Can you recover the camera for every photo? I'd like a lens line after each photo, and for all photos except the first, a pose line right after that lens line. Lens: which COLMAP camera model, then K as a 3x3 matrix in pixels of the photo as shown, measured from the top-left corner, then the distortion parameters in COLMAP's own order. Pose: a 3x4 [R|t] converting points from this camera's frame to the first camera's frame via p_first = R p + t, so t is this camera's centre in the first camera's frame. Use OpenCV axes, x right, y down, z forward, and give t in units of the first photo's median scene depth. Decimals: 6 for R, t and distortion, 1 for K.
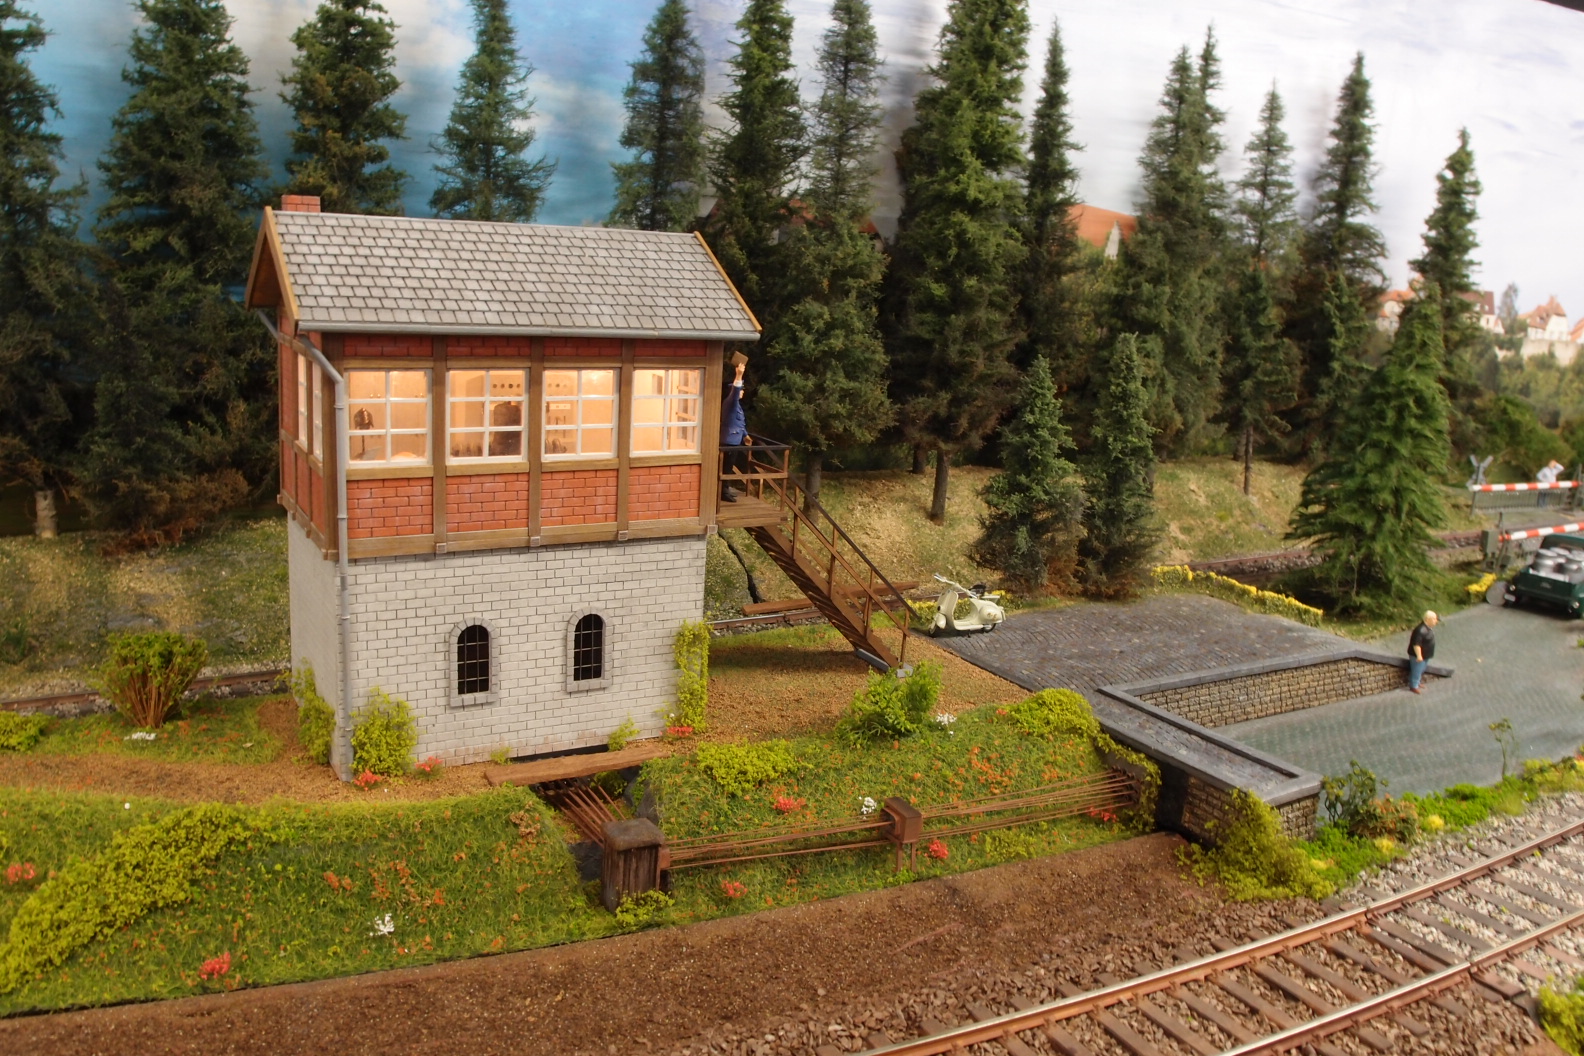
lens RADIAL K [[1286.6, 0, 792.0], [0, 1286.6, 528.0], [0, 0, 1]] dist [-0.085701, 0.053718]
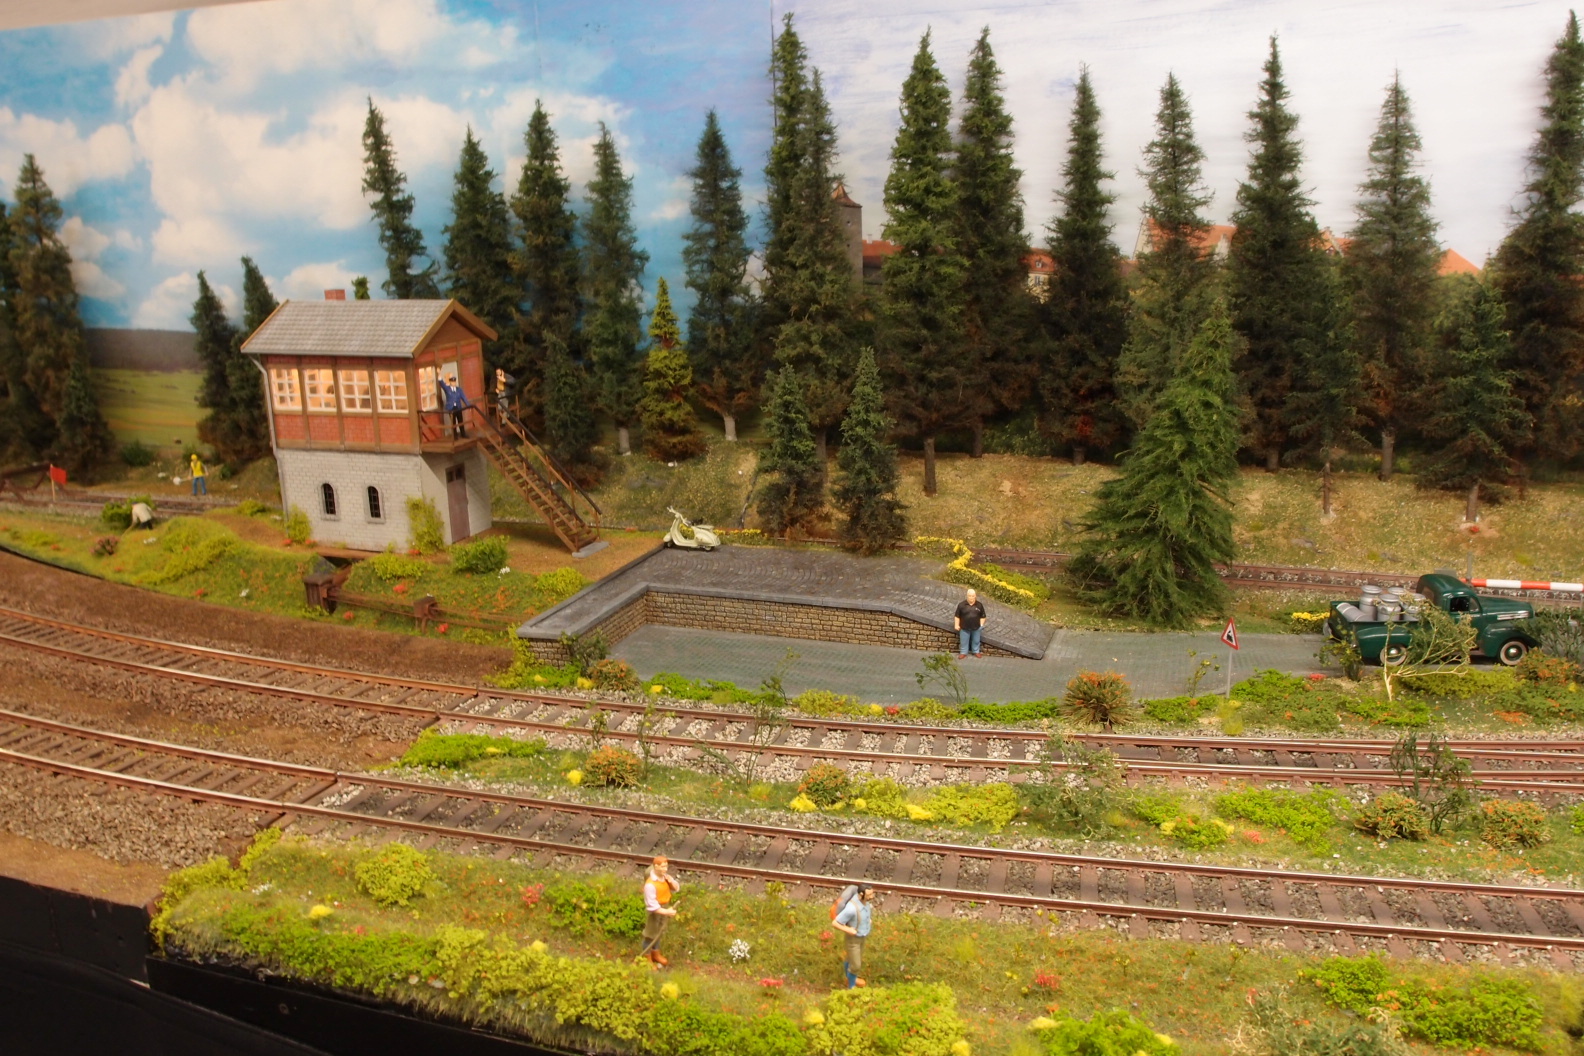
lens RADIAL K [[1286.6, 0, 792.0], [0, 1286.6, 528.0], [0, 0, 1]] dist [-0.085701, 0.053718]
pose [[0.635365, 0.107520, -0.764690, 1.934440], [-0.108824, 0.992844, 0.049181, -0.042450], [0.764506, 0.051969, 0.642519, 0.191611]]
